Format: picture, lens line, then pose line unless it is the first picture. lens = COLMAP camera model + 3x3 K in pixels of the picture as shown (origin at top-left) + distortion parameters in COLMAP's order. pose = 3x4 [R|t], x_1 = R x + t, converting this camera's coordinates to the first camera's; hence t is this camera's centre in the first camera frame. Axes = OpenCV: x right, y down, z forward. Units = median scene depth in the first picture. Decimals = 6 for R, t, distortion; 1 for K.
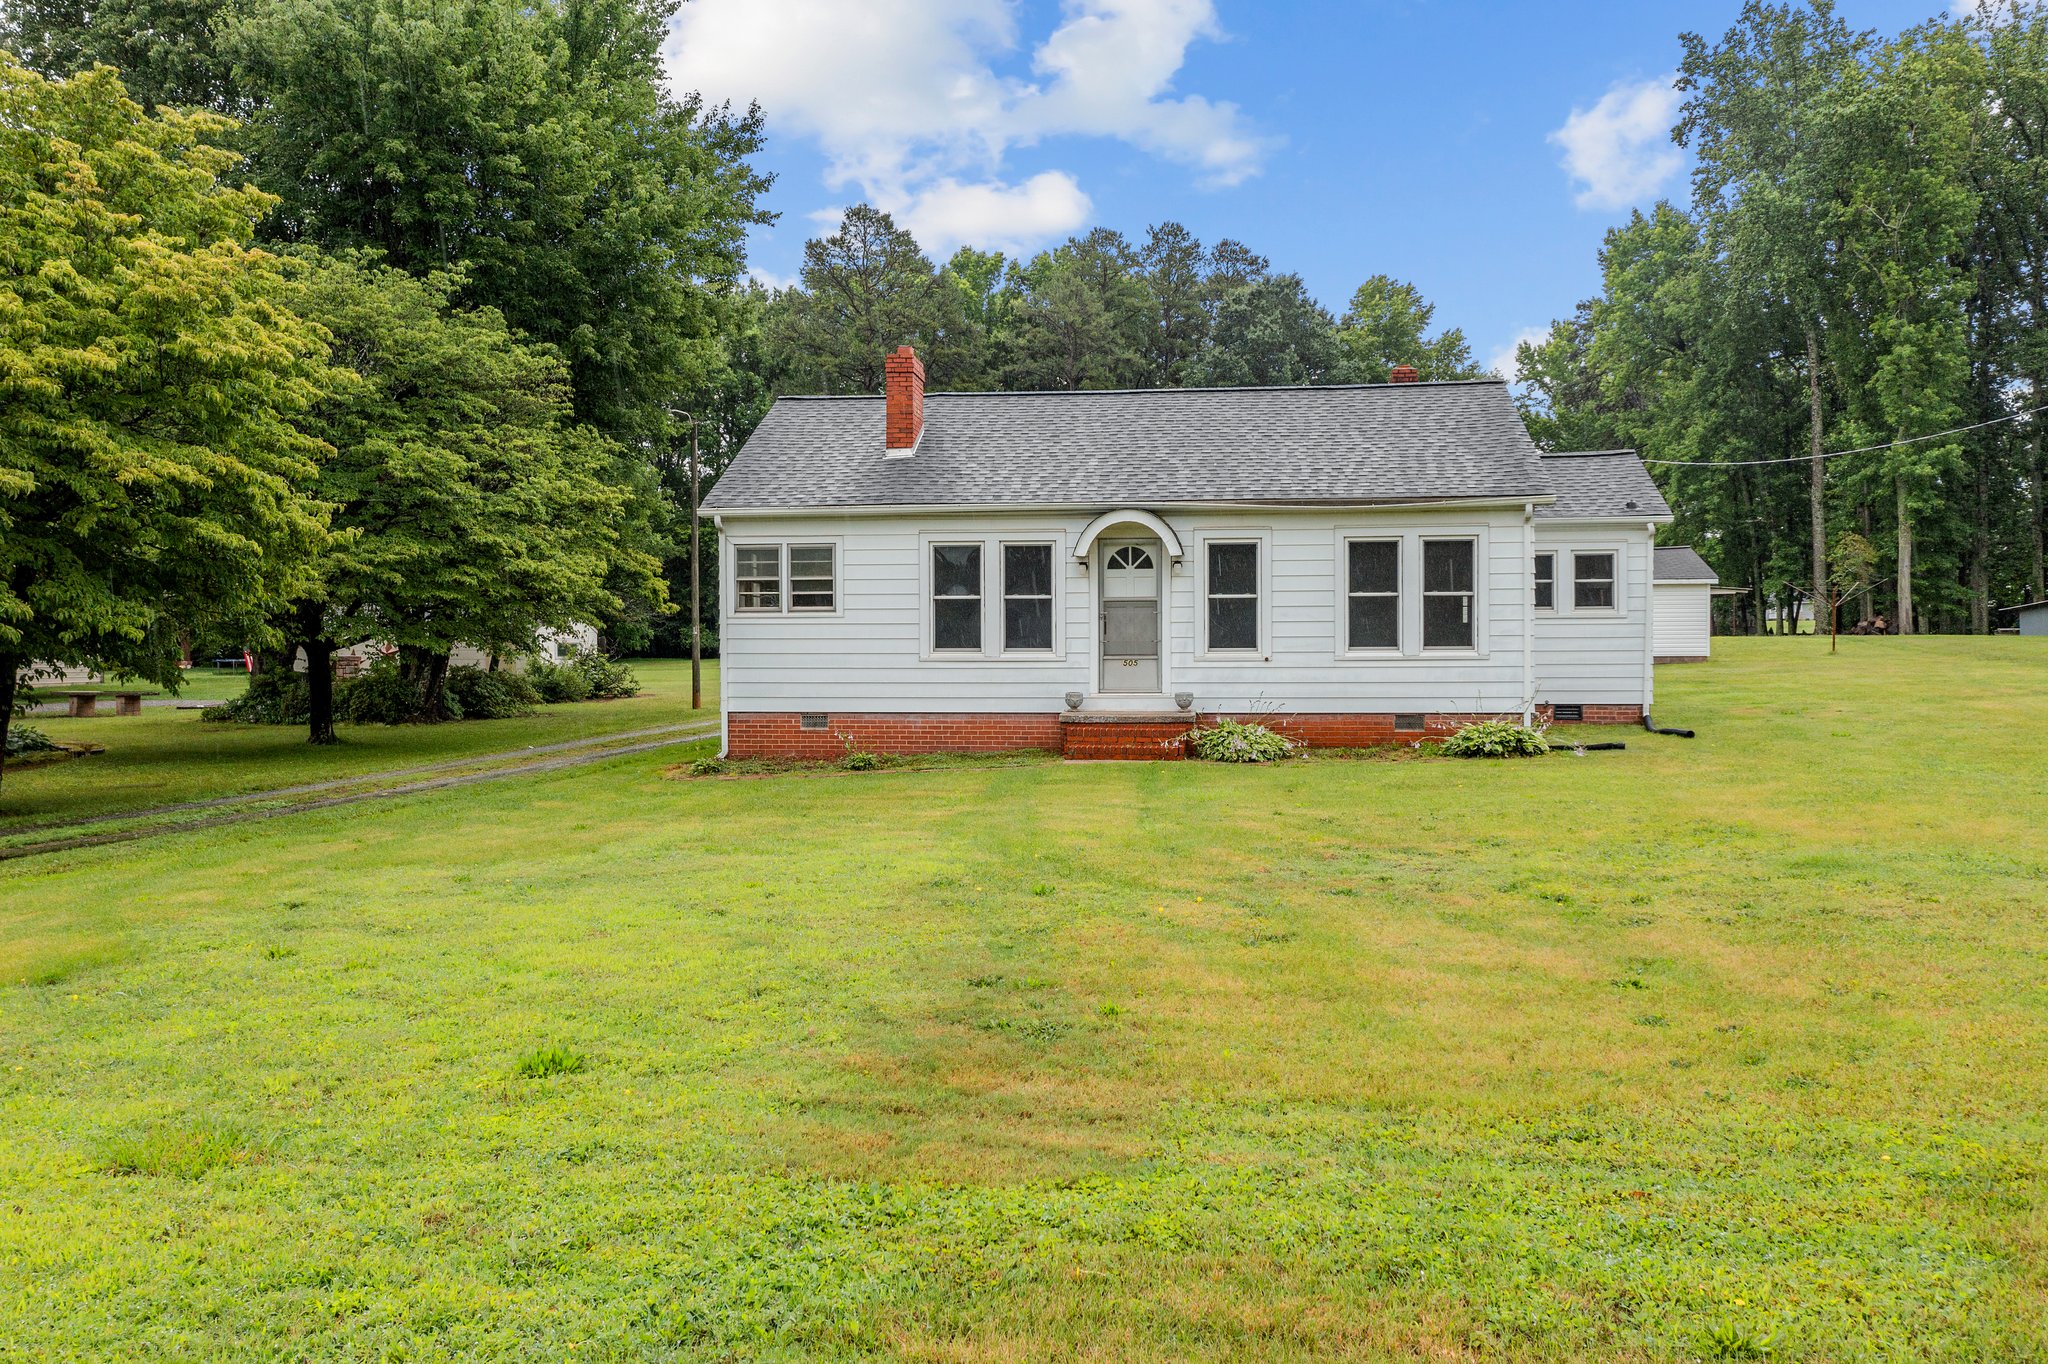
lens RADIAL K [[1628.3, 0, 1004.3], [0, 1628.3, 699.6], [0, 0, 1]] dist [-0.005134, -0.000287]
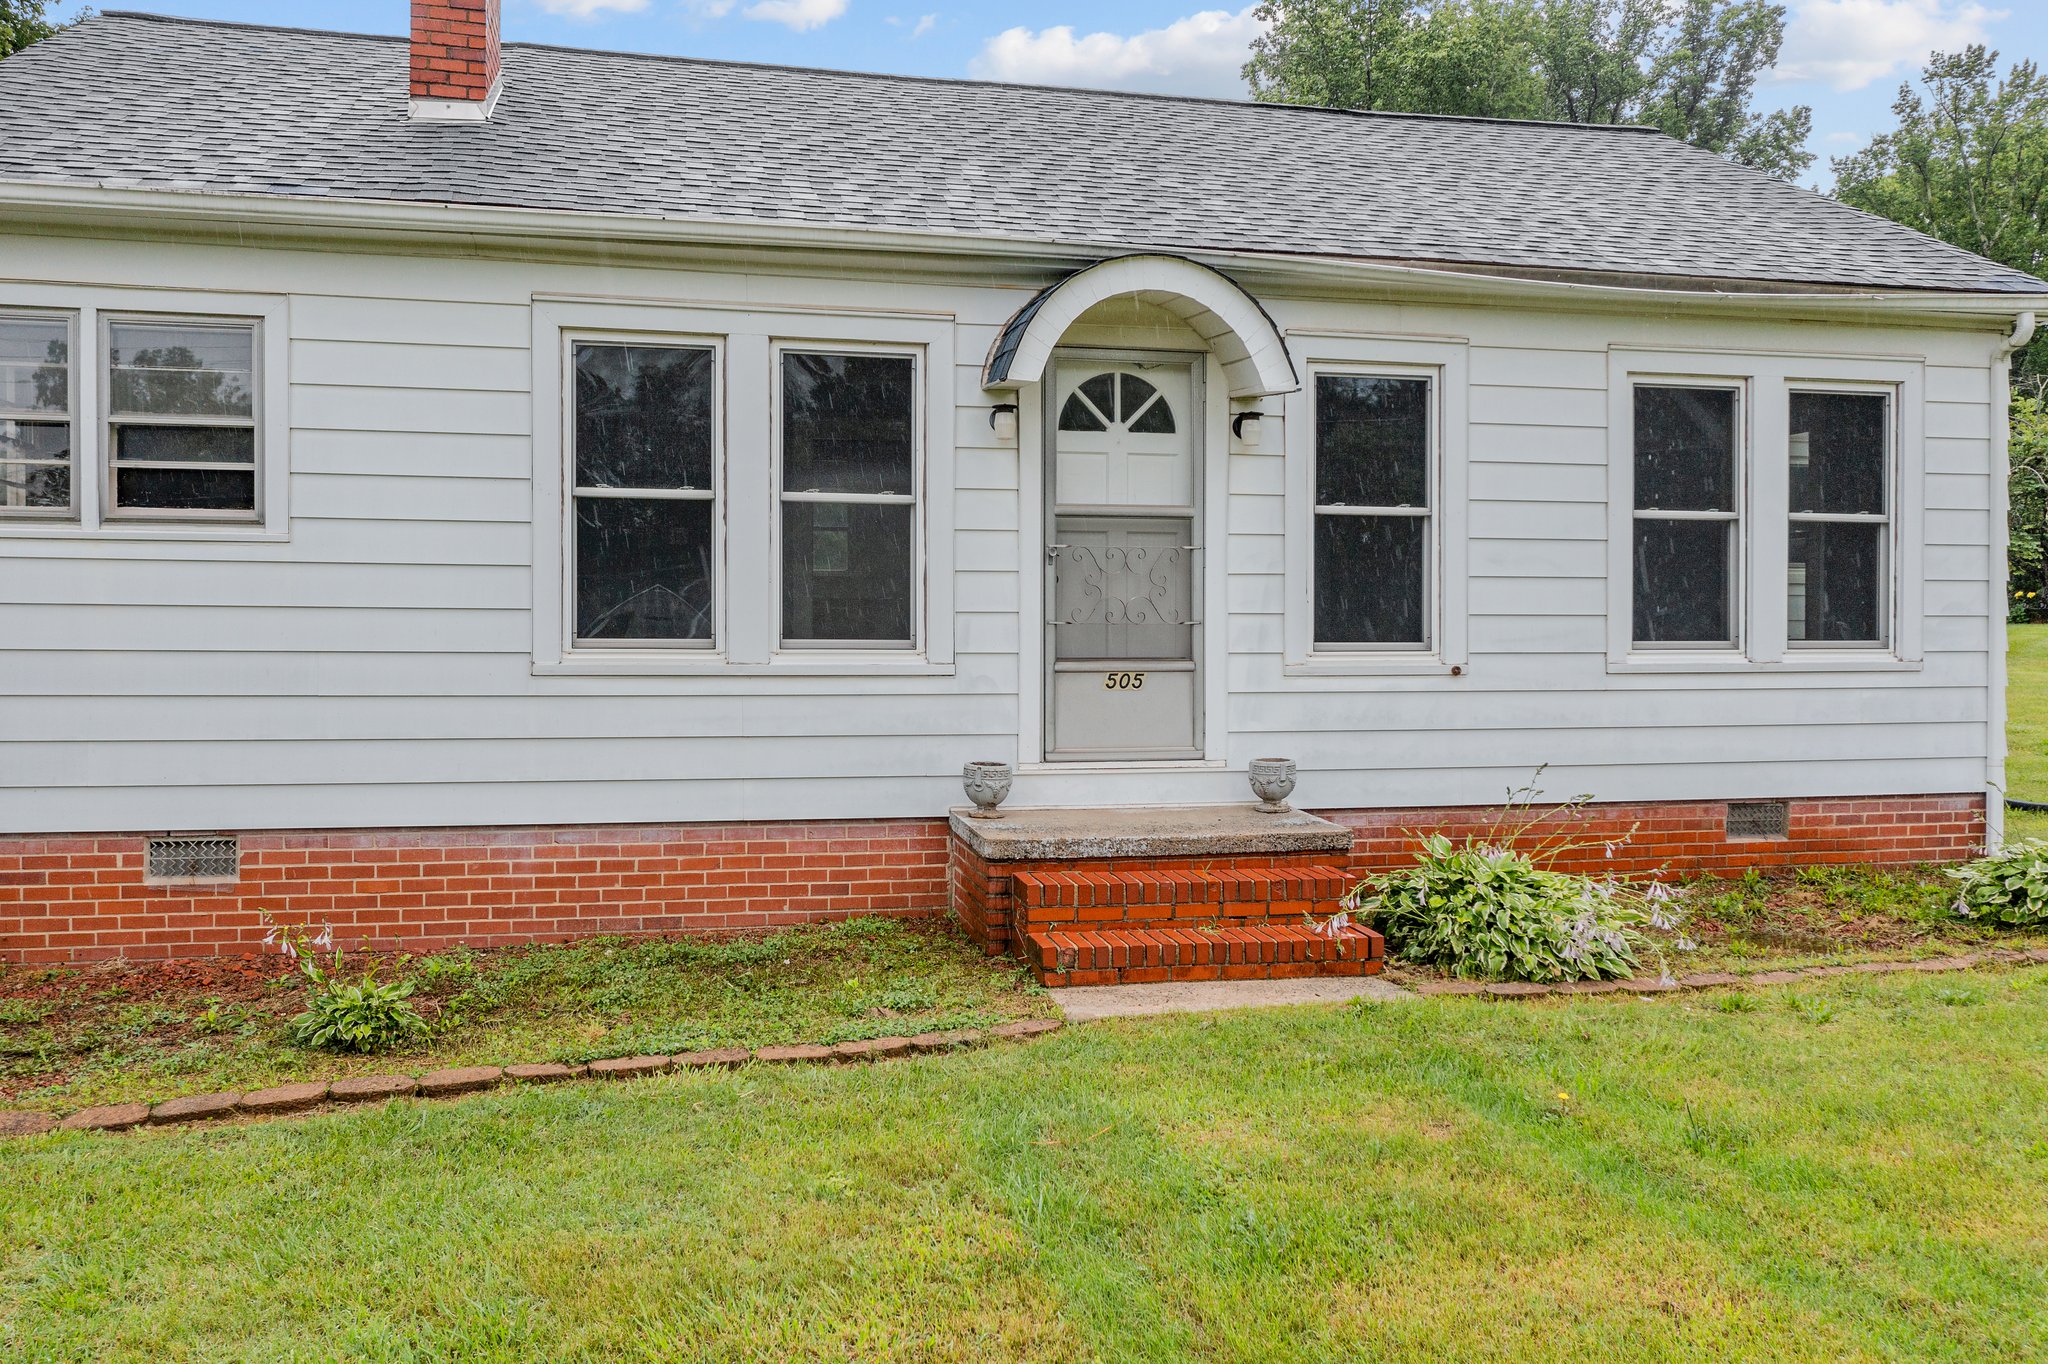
lens RADIAL K [[1628.3, 0, 1018.0], [0, 1628.3, 654.0], [0, 0, 1]] dist [-0.005134, -0.000287]
pose [[0.941912, 0.001632, 0.335855, -0.070858], [0.002316, 0.999933, -0.011354, -0.023984], [-0.335851, 0.011473, 0.941845, 0.645756]]
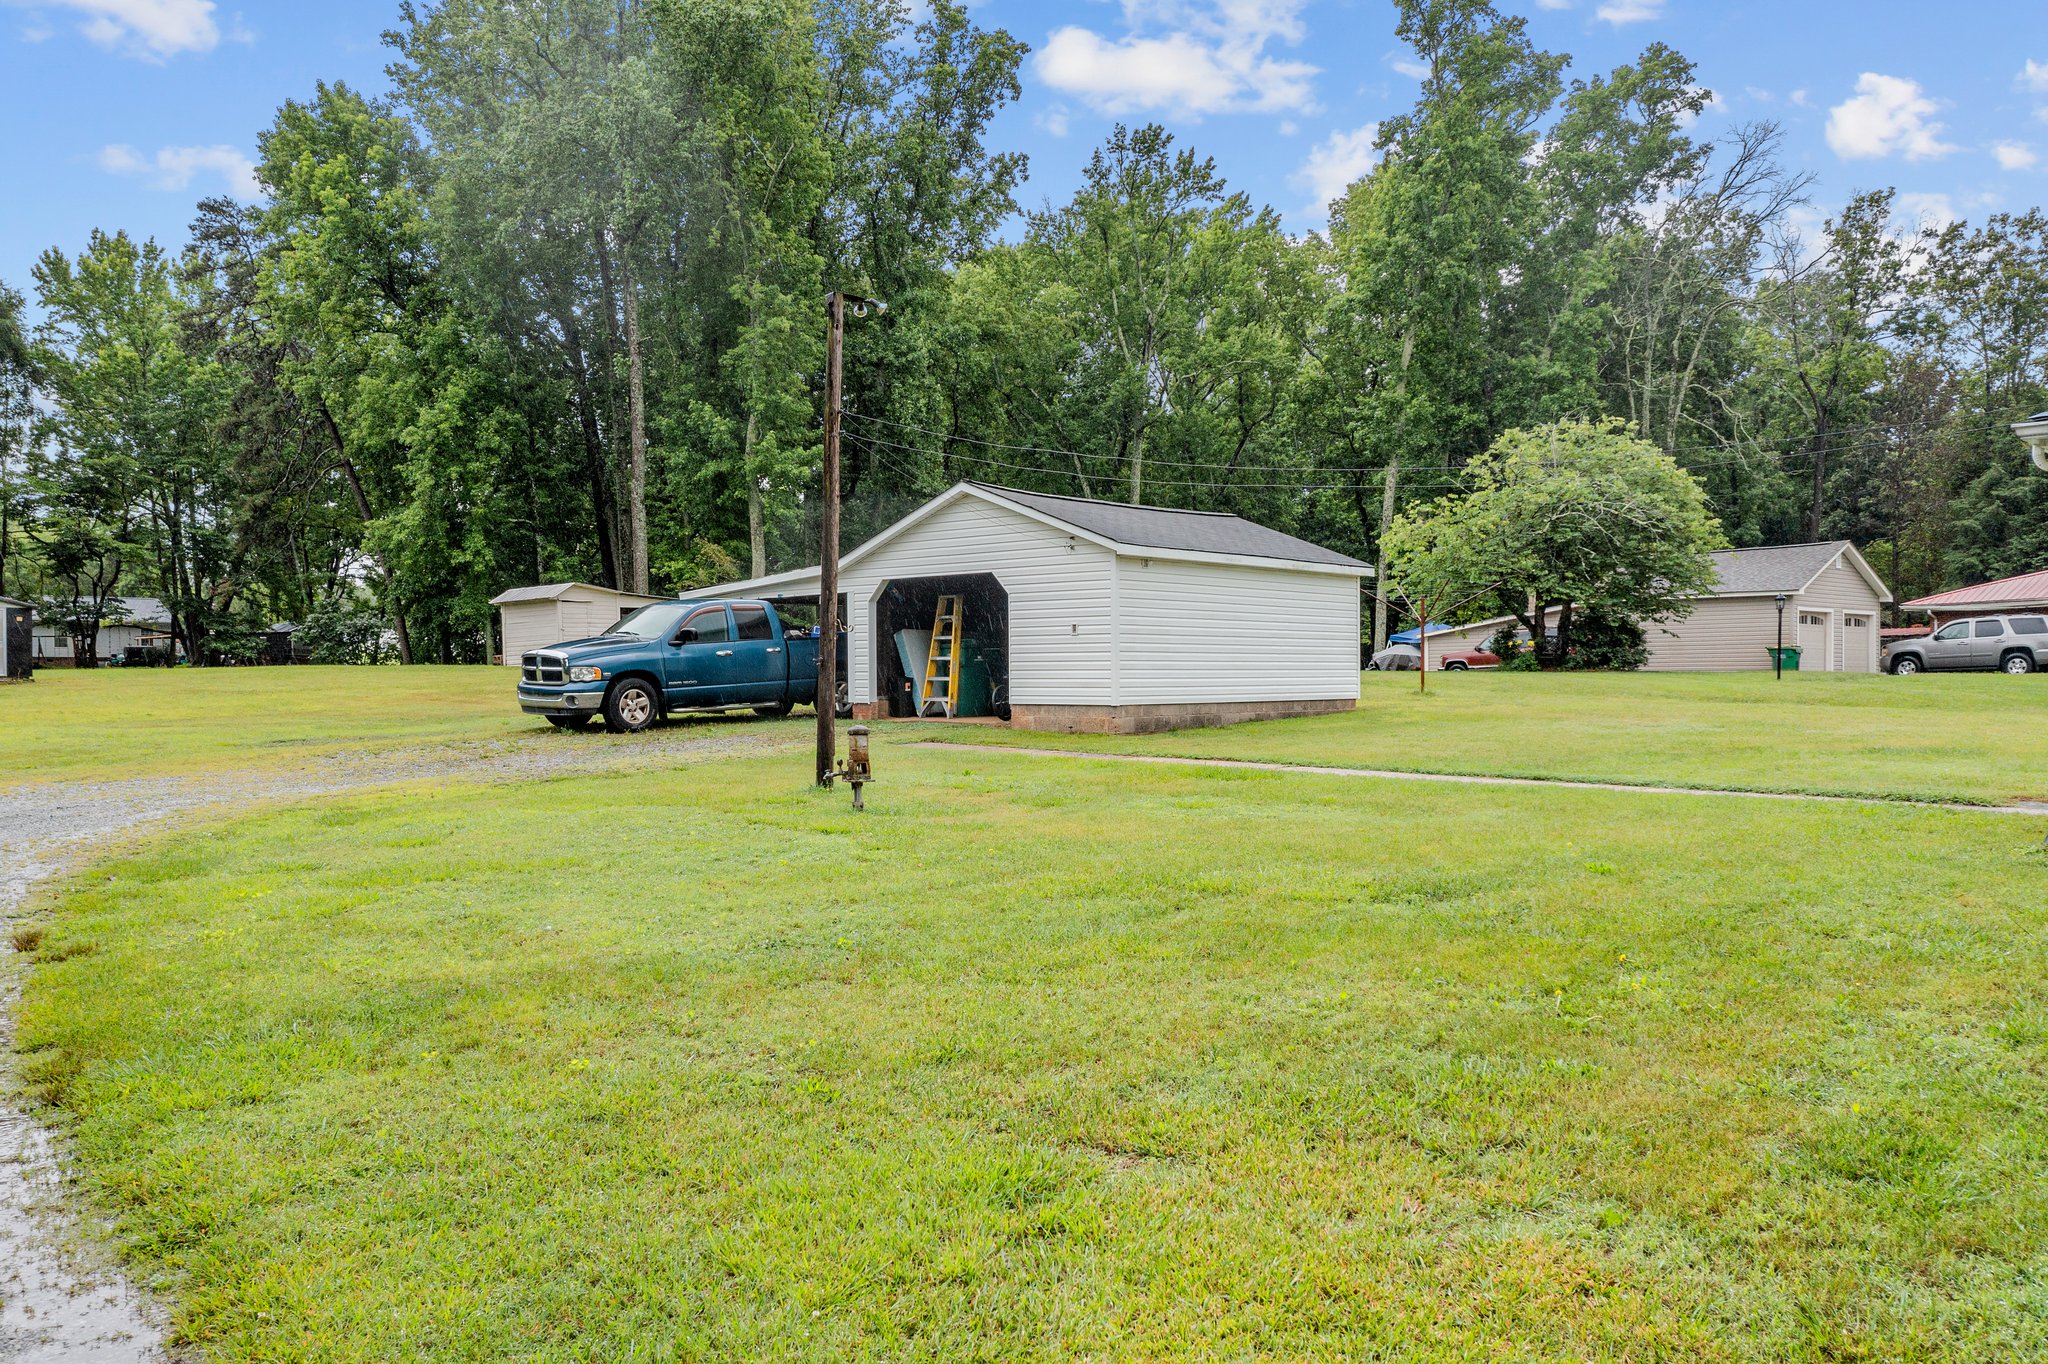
lens RADIAL K [[1628.3, 0, 1016.4], [0, 1628.3, 699.3], [0, 0, 1]] dist [-0.005134, -0.000287]
pose [[0.552820, -0.010804, 0.833230, -0.214393], [0.027793, 0.999599, -0.005479, -0.055326], [-0.832837, 0.026186, 0.552899, 1.469315]]
